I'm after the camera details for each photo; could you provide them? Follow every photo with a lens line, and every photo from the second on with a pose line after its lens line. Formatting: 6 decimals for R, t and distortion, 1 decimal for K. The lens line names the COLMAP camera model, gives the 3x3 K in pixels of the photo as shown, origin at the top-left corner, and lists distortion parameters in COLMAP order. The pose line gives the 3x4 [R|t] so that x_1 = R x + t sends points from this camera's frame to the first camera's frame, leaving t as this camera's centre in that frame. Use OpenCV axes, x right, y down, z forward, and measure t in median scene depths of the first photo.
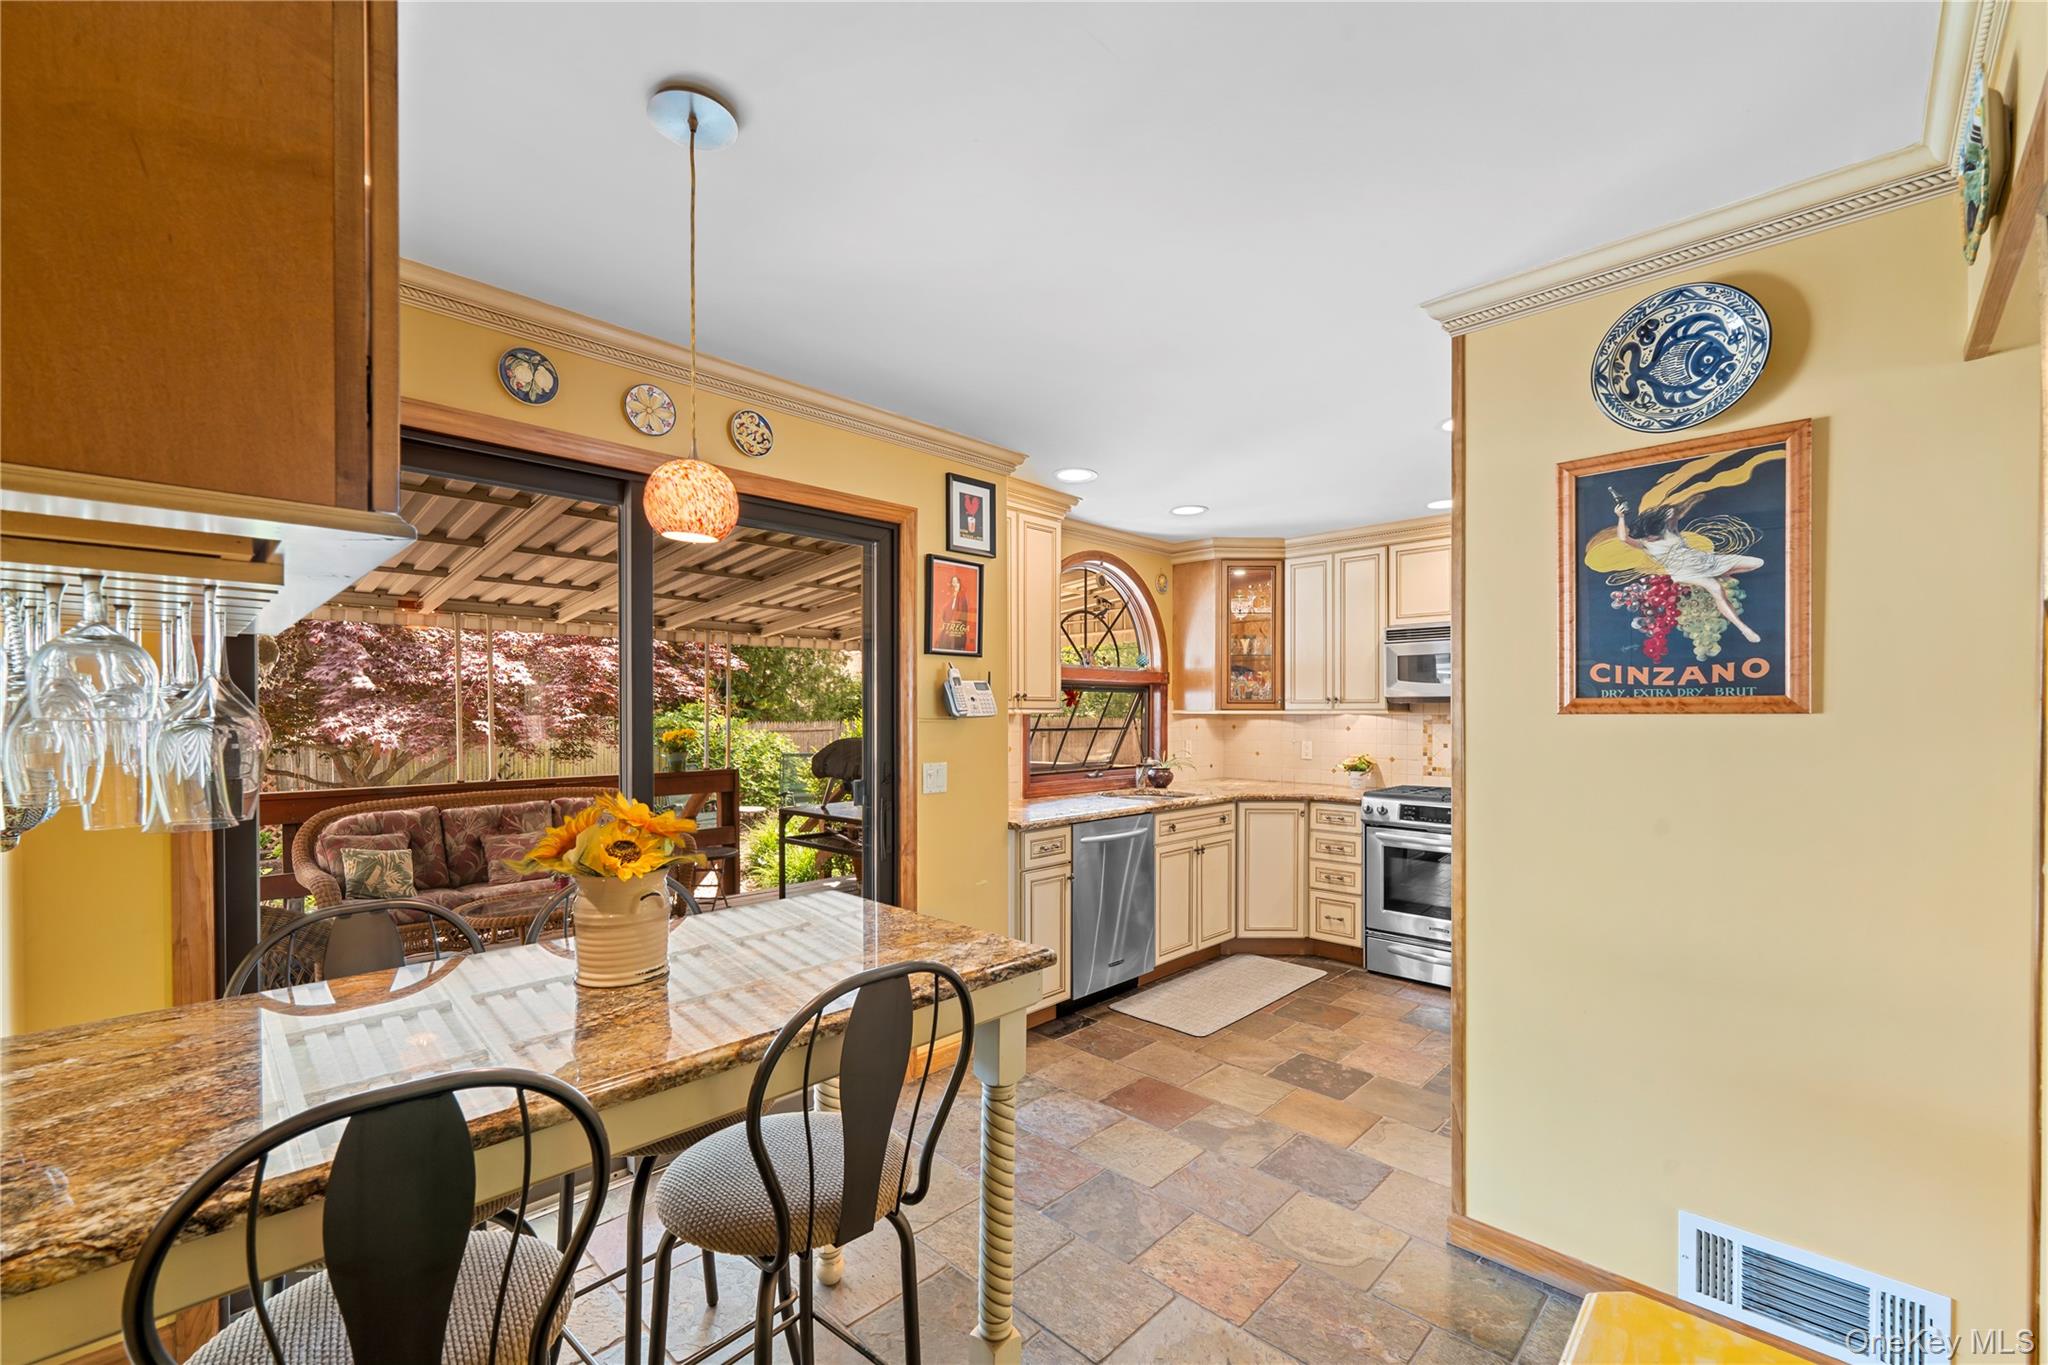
lens RADIAL K [[832.5, 0, 1019.4], [0, 832.5, 708.6], [0, 0, 1]] dist [0.000497, 0.000014]
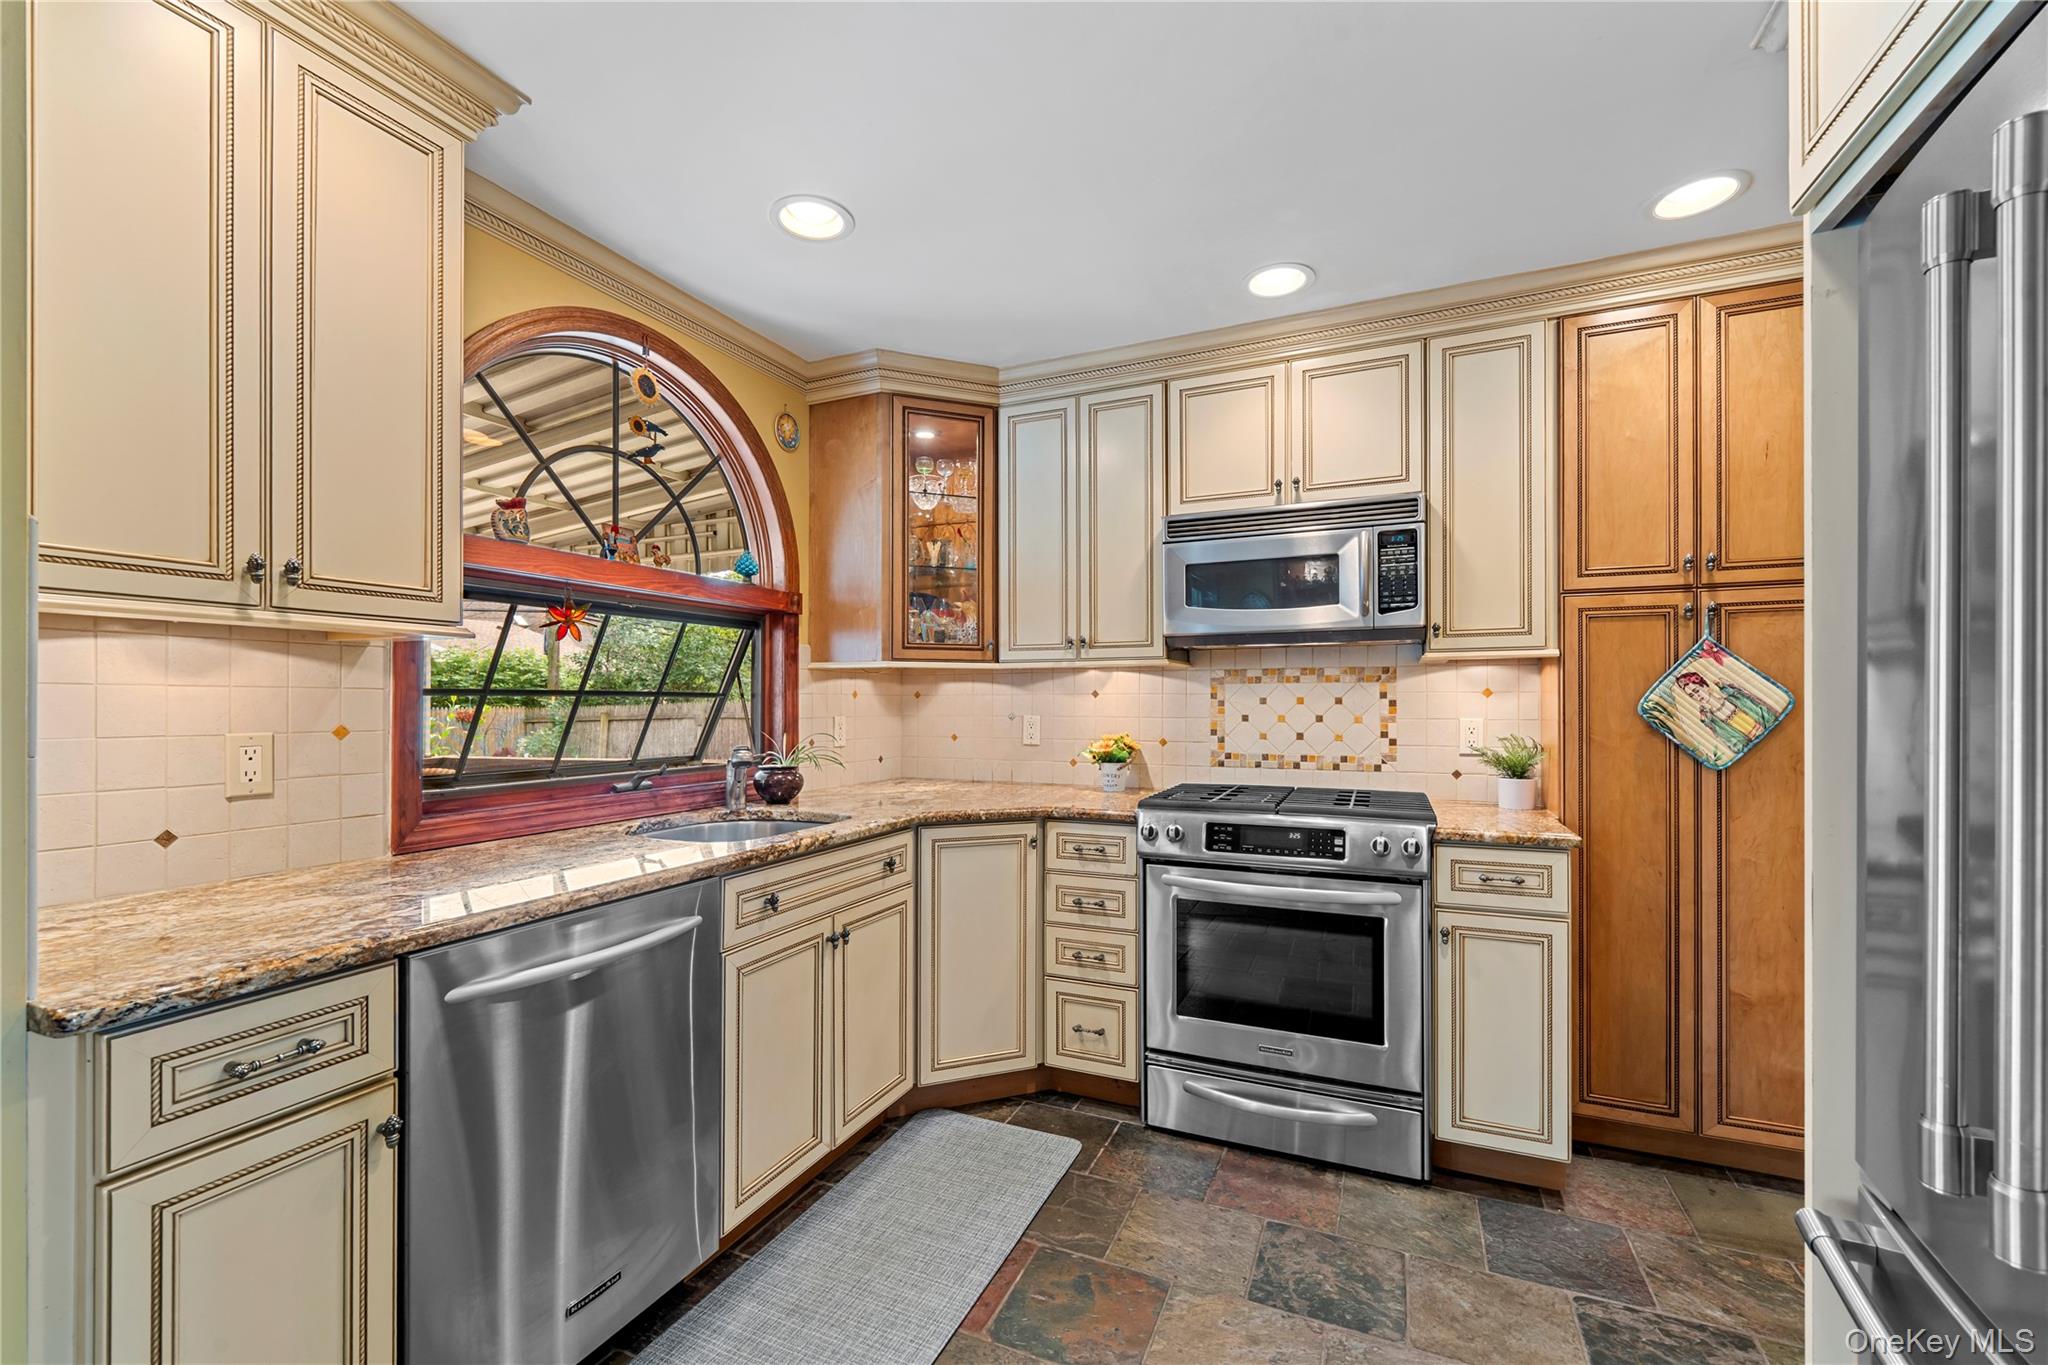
lens RADIAL K [[832.5, 0, 1019.4], [0, 832.5, 708.6], [0, 0, 1]] dist [0.000497, 0.000014]
pose [[0.936721, -0.004016, 0.350055, 0.137035], [0.000360, 0.999945, 0.010507, 0.031044], [-0.350078, -0.009716, 0.936670, 0.481797]]
